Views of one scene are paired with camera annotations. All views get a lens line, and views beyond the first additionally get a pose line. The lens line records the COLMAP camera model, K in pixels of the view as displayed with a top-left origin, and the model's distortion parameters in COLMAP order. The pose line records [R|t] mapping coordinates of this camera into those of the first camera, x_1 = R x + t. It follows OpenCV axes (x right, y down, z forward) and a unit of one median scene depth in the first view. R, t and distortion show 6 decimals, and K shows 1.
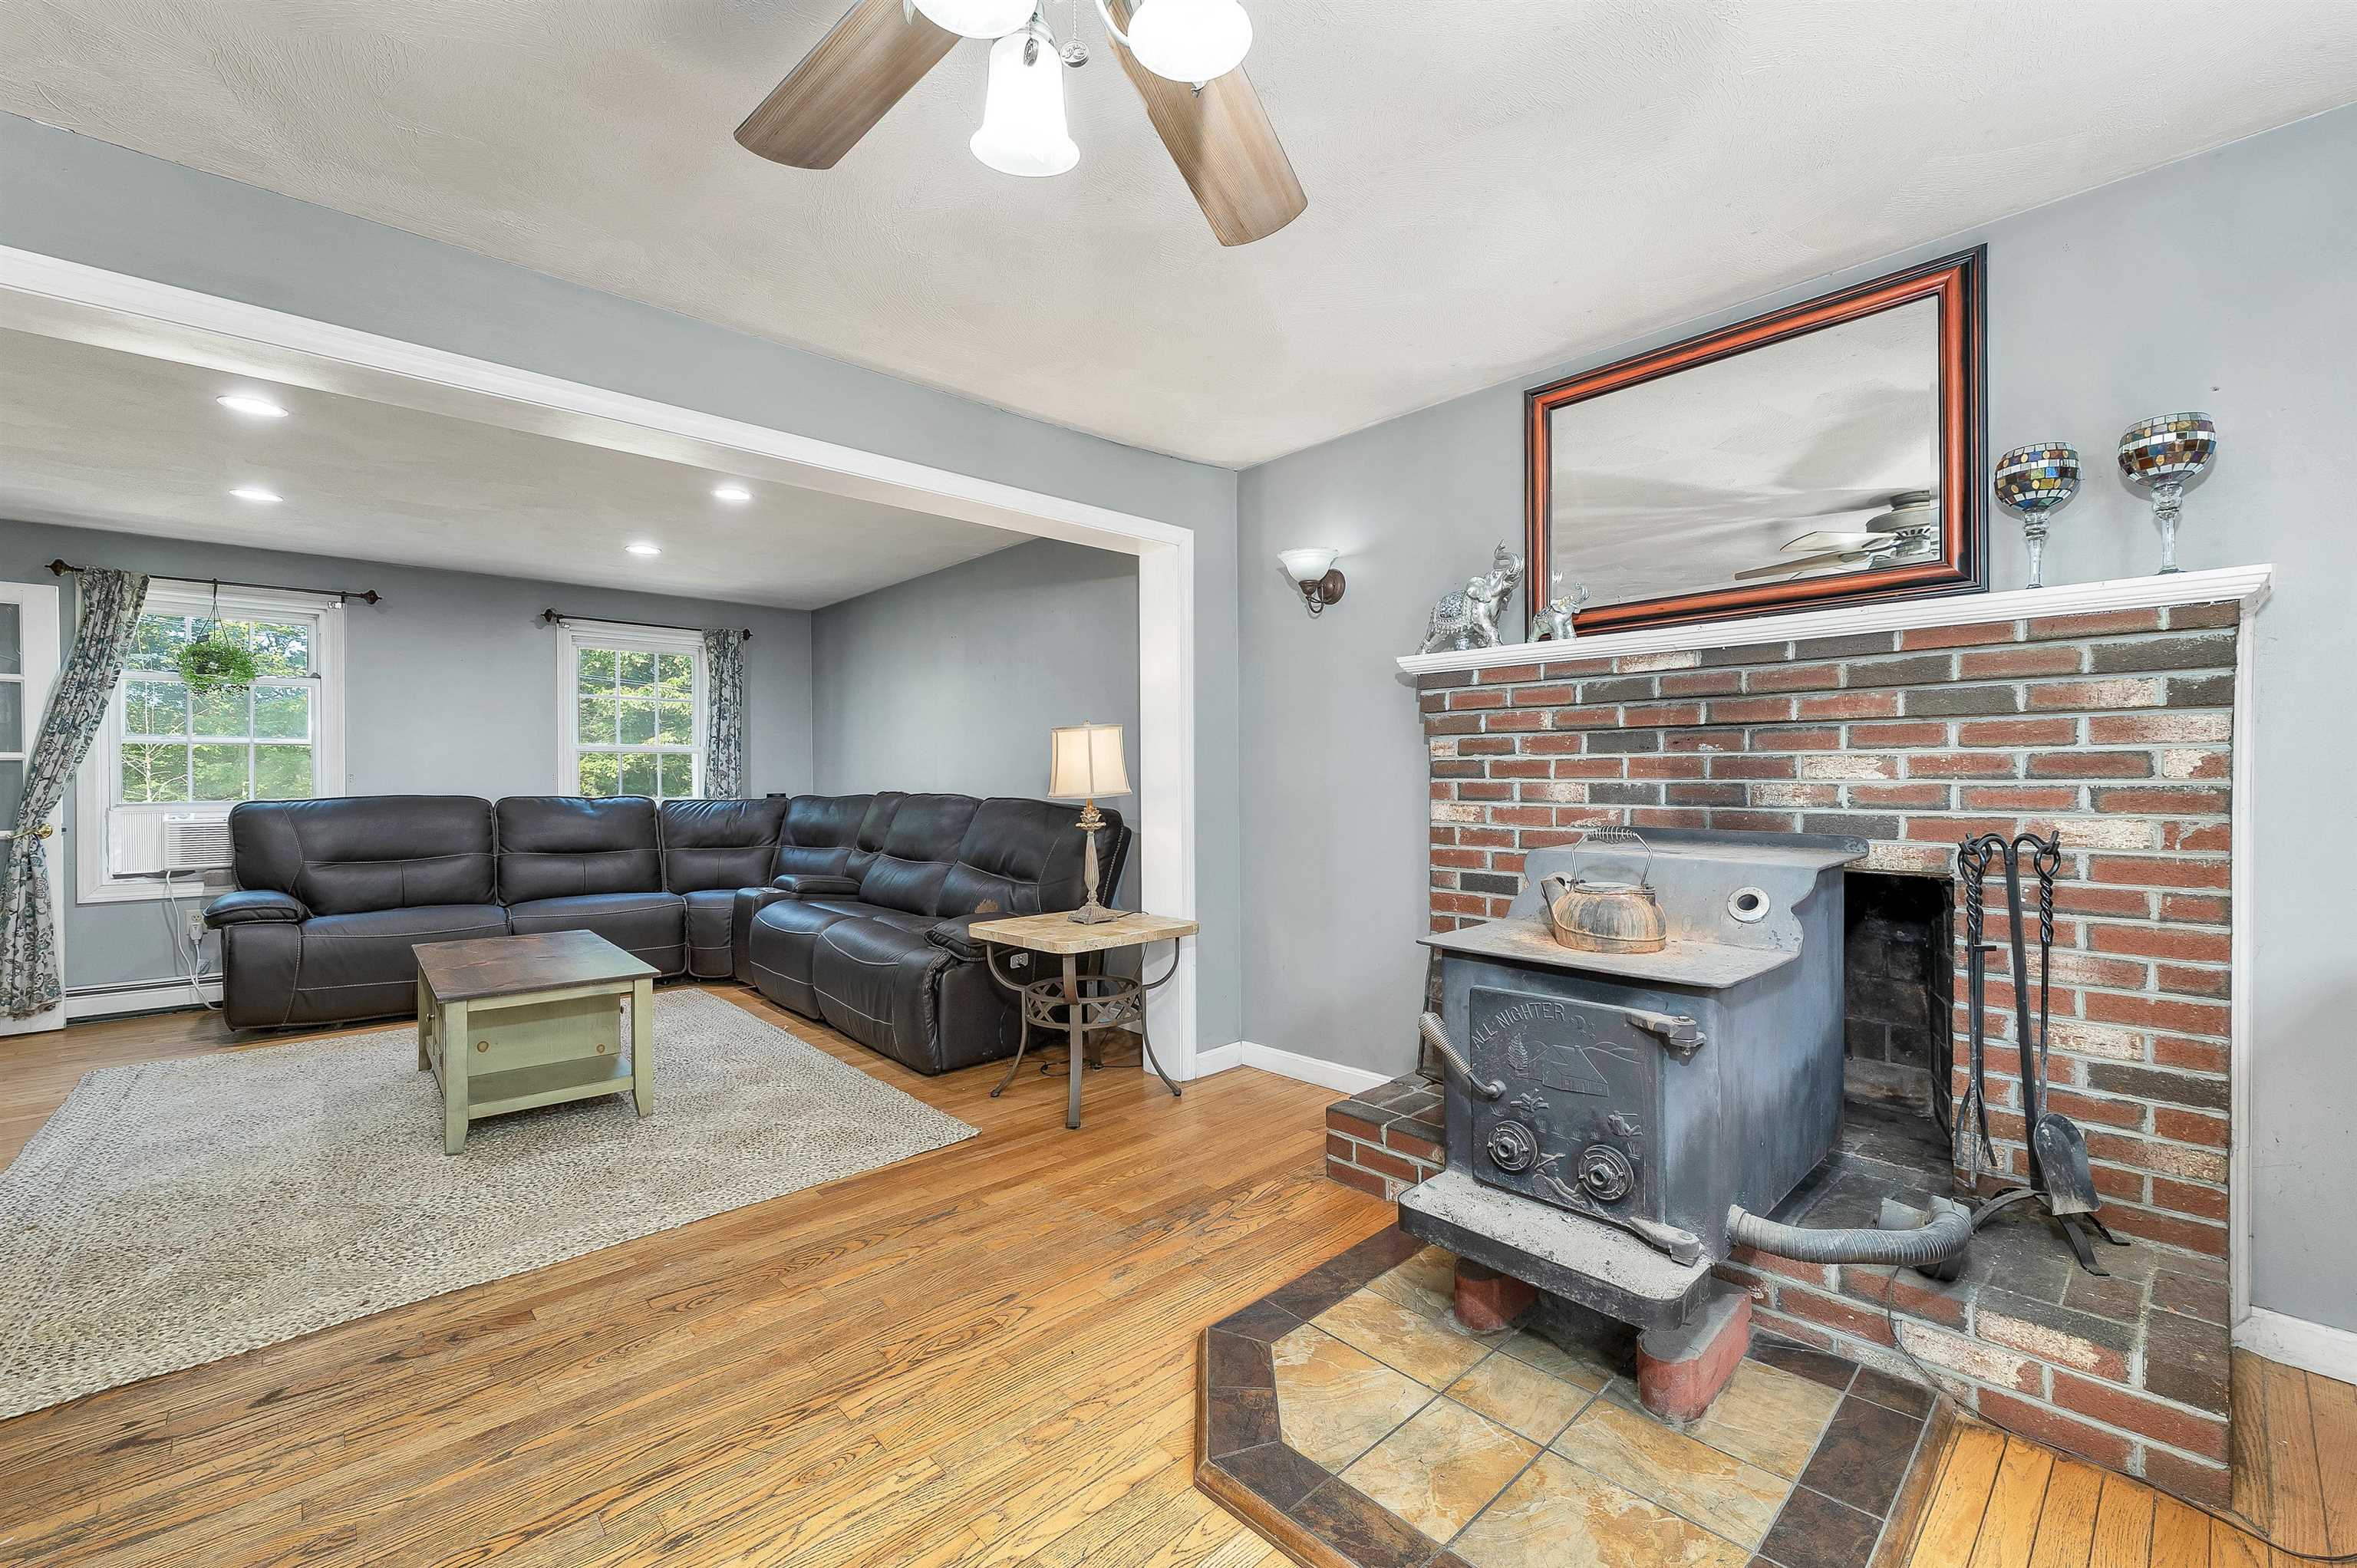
lens RADIAL K [[969.6, 0, 1175.7], [0, 969.6, 783.5], [0, 0, 1]] dist [-0.001405, -0.000516]
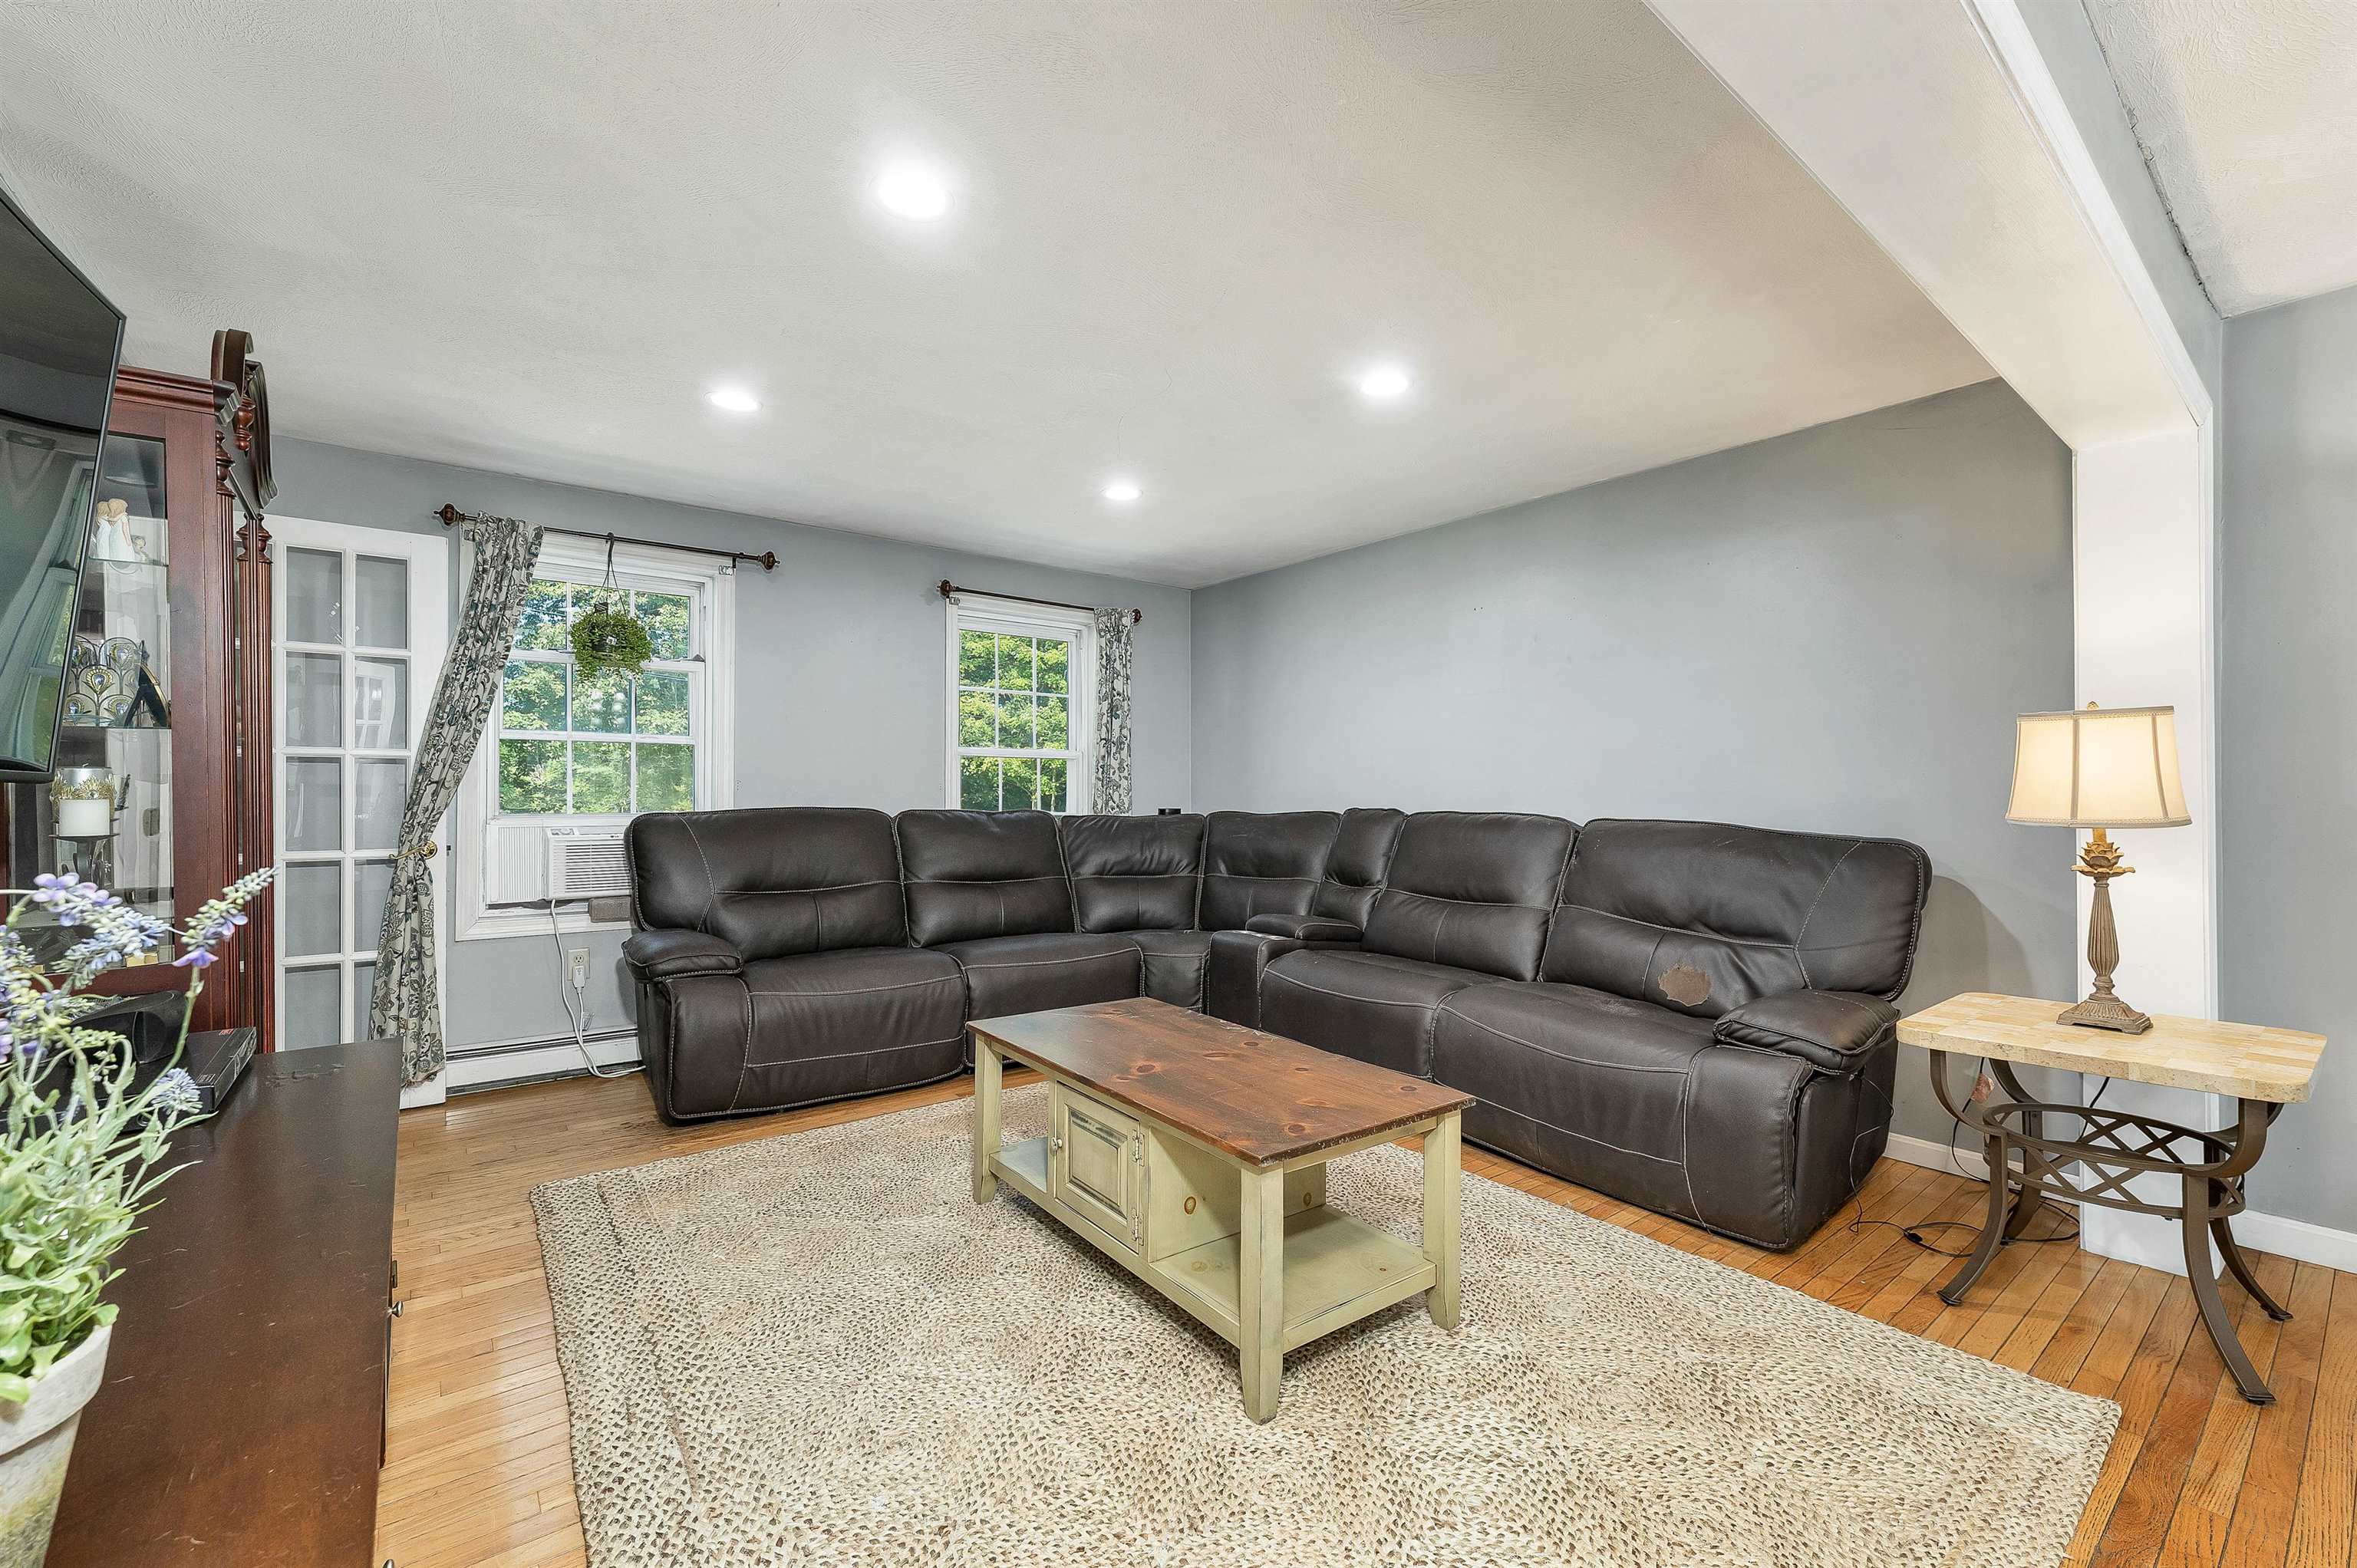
lens RADIAL K [[969.6, 0, 1184.0], [0, 969.6, 789.0], [0, 0, 1]] dist [-0.001405, -0.000516]
pose [[0.996405, 0.006924, -0.084436, -0.459533], [-0.007800, 0.999919, -0.010056, 0.003210], [0.084359, 0.010679, 0.996378, 0.250316]]
